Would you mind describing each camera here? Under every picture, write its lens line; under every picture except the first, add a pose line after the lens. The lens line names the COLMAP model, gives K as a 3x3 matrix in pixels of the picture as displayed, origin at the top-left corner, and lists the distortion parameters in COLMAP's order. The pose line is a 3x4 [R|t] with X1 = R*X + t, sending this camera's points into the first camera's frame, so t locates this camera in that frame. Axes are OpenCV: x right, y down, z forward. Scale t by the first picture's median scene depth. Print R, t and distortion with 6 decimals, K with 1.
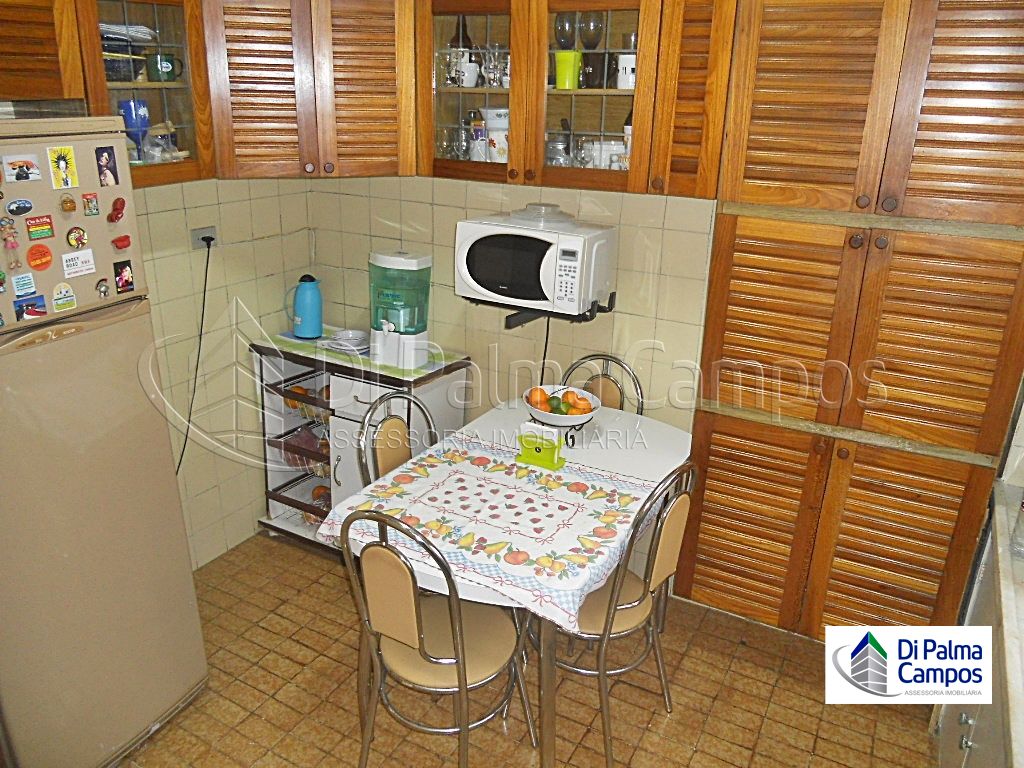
lens RADIAL K [[785.9, 0, 483.6], [0, 785.9, 397.1], [0, 0, 1]] dist [-0.053708, 0.012631]
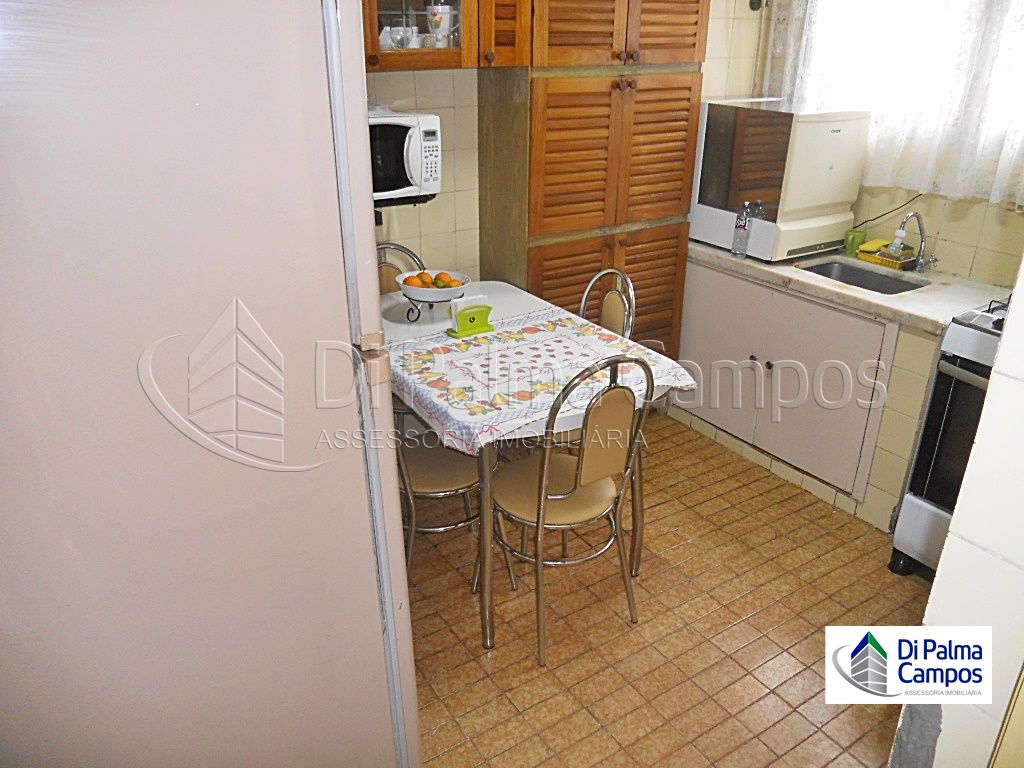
lens RADIAL K [[788.7, 0, 530.1], [0, 788.7, 394.1], [0, 0, 1]] dist [-0.003366, 0.005074]
pose [[0.440444, -0.388353, 0.809439, -0.846996], [0.320835, 0.910149, 0.262094, -0.102819], [-0.838495, 0.144259, 0.525467, 0.396516]]
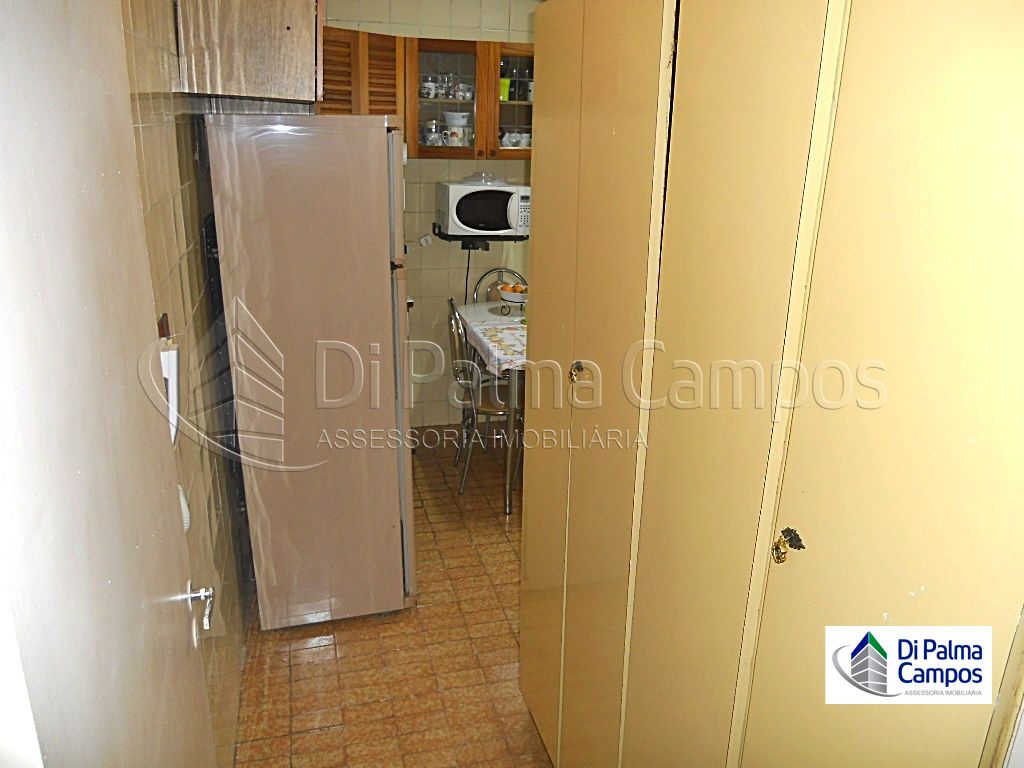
lens RADIAL K [[787.4, 0, 512.0], [0, 787.4, 384.0], [0, 0, 1]] dist [-0.000318, 0.000830]
pose [[0.705626, -0.226230, 0.671500, -1.186981], [0.244285, 0.967234, 0.069163, 0.084982], [-0.665144, 0.115234, 0.737770, -0.201647]]
